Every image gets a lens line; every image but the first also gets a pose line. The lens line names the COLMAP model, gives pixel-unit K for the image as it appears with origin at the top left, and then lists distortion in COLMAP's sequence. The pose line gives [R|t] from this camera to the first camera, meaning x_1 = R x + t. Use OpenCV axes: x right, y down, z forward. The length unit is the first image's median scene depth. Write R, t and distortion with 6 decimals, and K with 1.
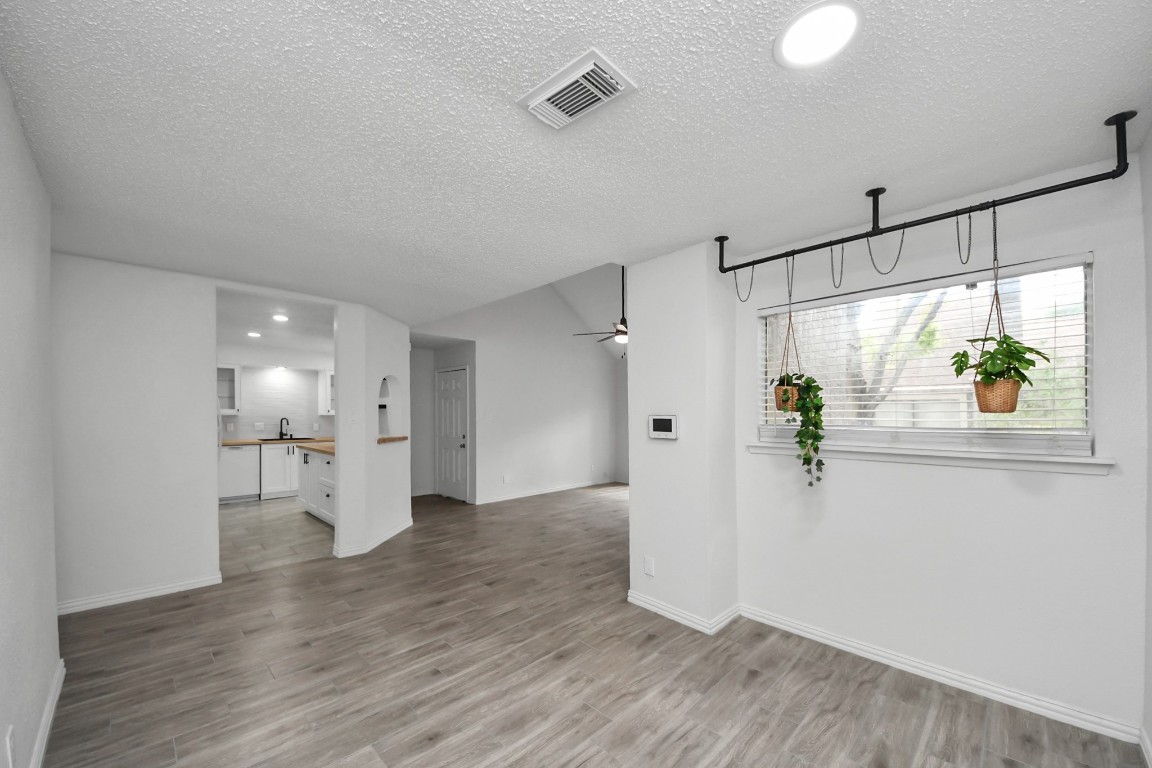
lens RADIAL K [[442.1, 0, 576.4], [0, 442.1, 414.8], [0, 0, 1]] dist [0.064494, -0.028203]
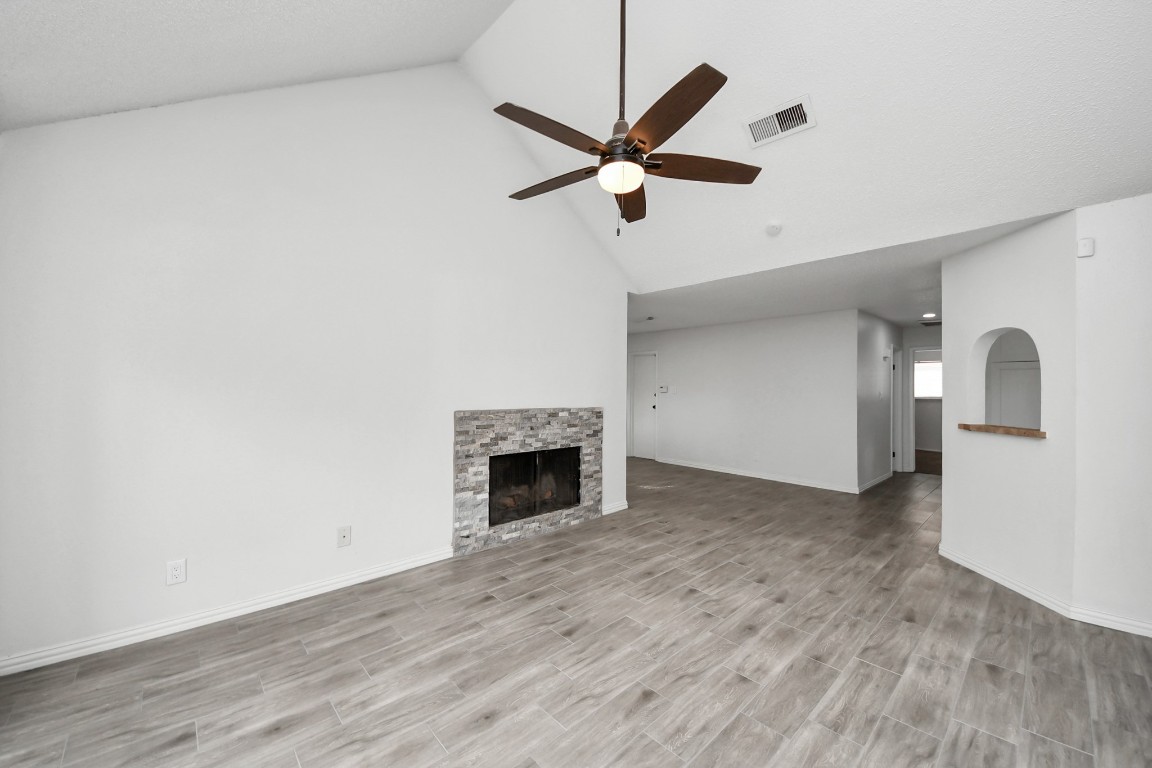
lens RADIAL K [[425.1, 0, 570.2], [0, 425.1, 386.3], [0, 0, 1]] dist [0.038586, -0.024441]
pose [[-0.998849, -0.008591, 0.047197, 0.266220], [-0.008642, 0.999962, -0.000872, 0.001543], [-0.047187, -0.001279, -0.998885, 2.653230]]
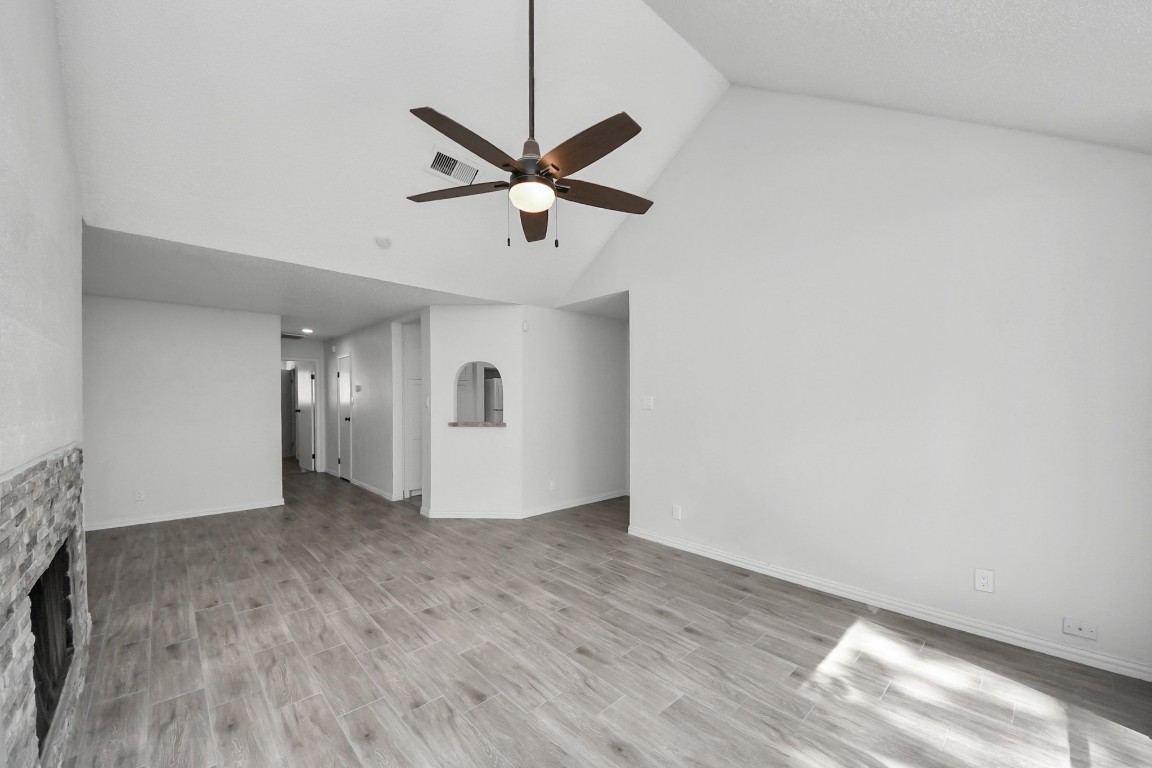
lens RADIAL K [[454.3, 0, 576.4], [0, 454.3, 398.6], [0, 0, 1]] dist [0.030364, -0.022790]
pose [[-0.038969, 0.003768, -0.999233, 0.976573], [-0.001712, 0.999991, 0.003838, -0.002940], [0.999239, 0.001860, -0.038962, 2.054373]]
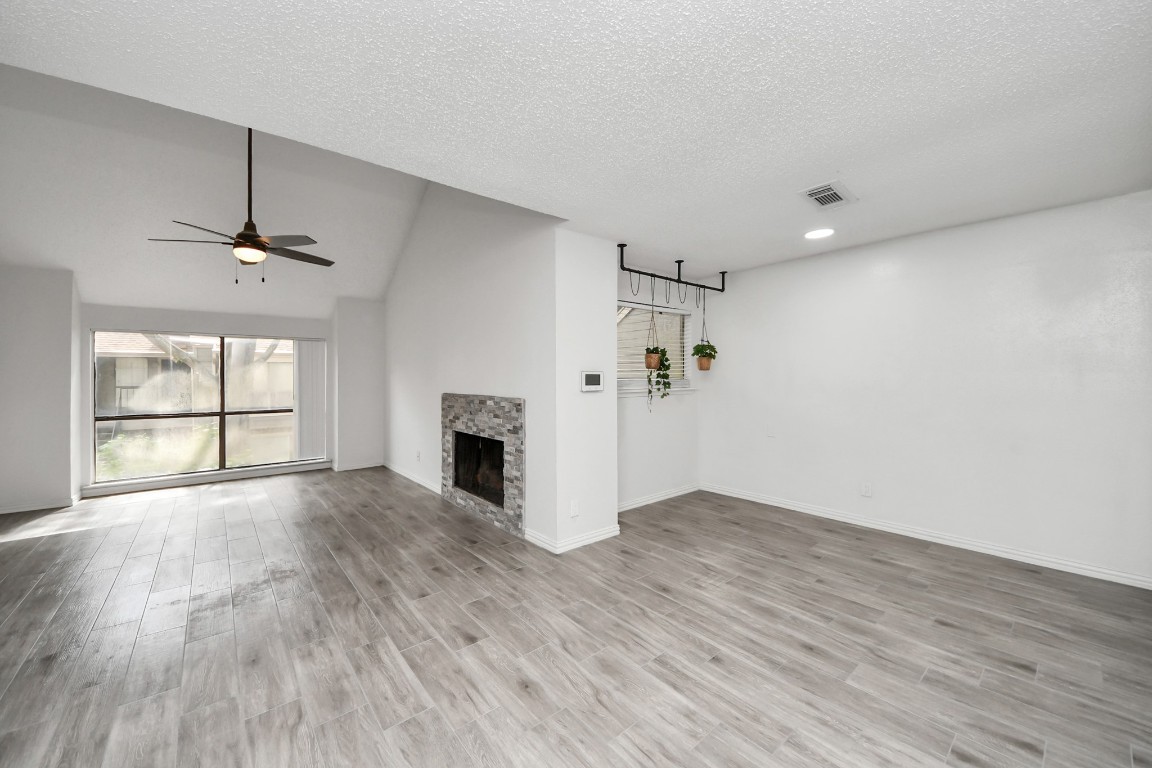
lens RADIAL K [[430.4, 0, 568.5], [0, 430.4, 374.8], [0, 0, 1]] dist [0.042373, -0.025864]
pose [[0.092426, 0.005284, 0.995706, -0.928162], [0.010008, 0.999930, -0.006235, 0.015560], [-0.995669, 0.010541, 0.092367, 0.941610]]
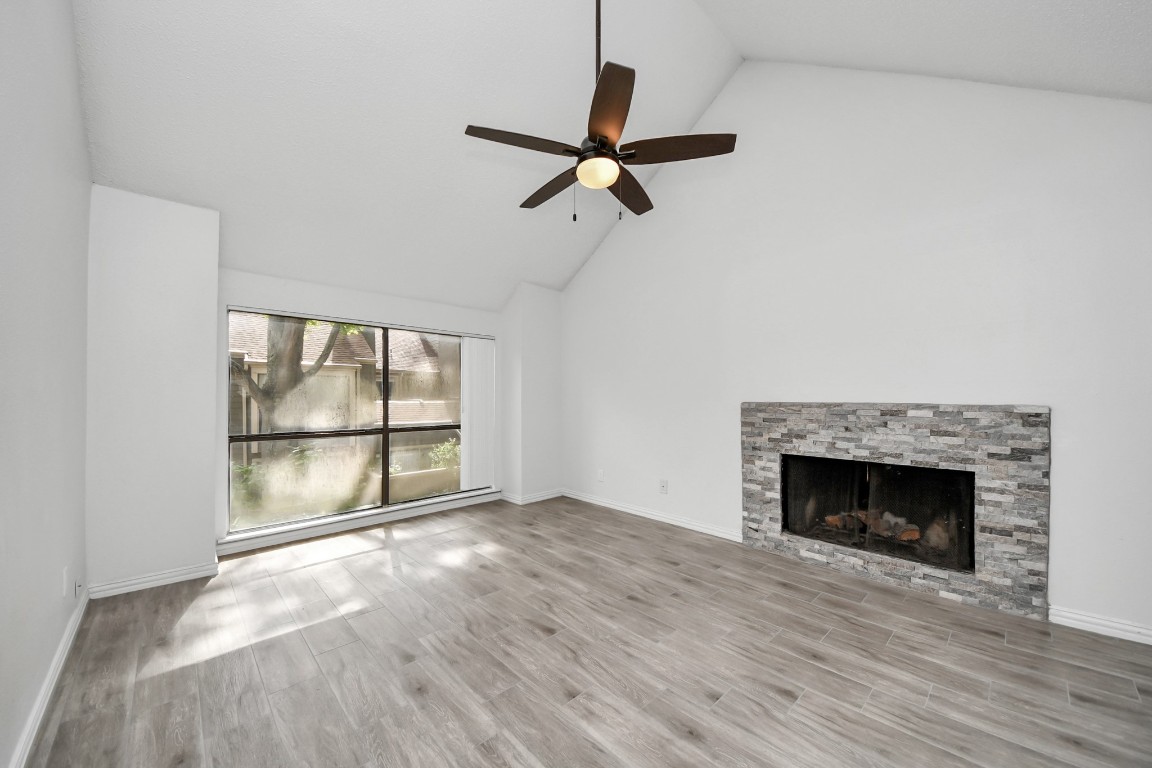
lens RADIAL K [[418.3, 0, 581.3], [0, 418.3, 397.9], [0, 0, 1]] dist [0.034077, -0.022939]
pose [[0.016376, 0.000402, 0.999866, -0.516196], [0.005144, 0.999987, -0.000486, 0.055105], [-0.999853, 0.005152, 0.016373, 1.968327]]
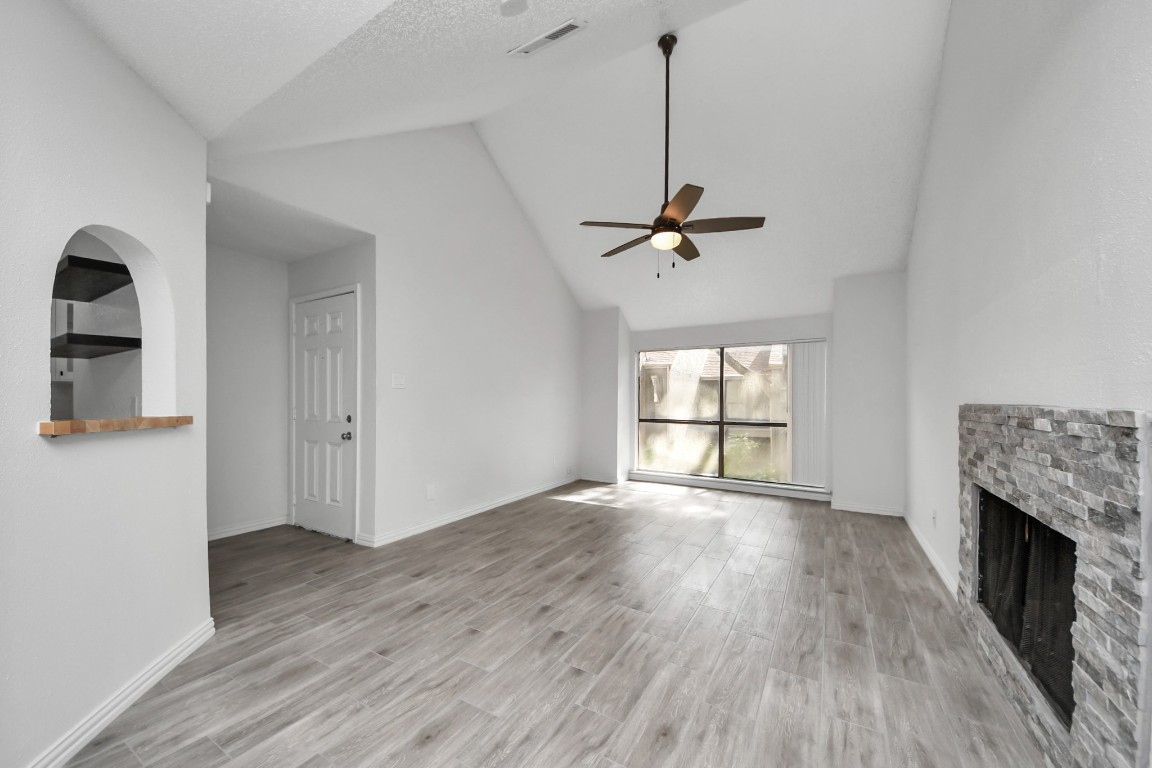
lens RADIAL K [[418.3, 0, 581.3], [0, 418.3, 397.9], [0, 0, 1]] dist [0.034077, -0.022939]
pose [[0.964013, 0.004235, 0.265820, -0.269972], [-0.001758, 0.999953, -0.009555, 0.064567], [-0.265848, 0.008744, 0.963975, 0.983723]]
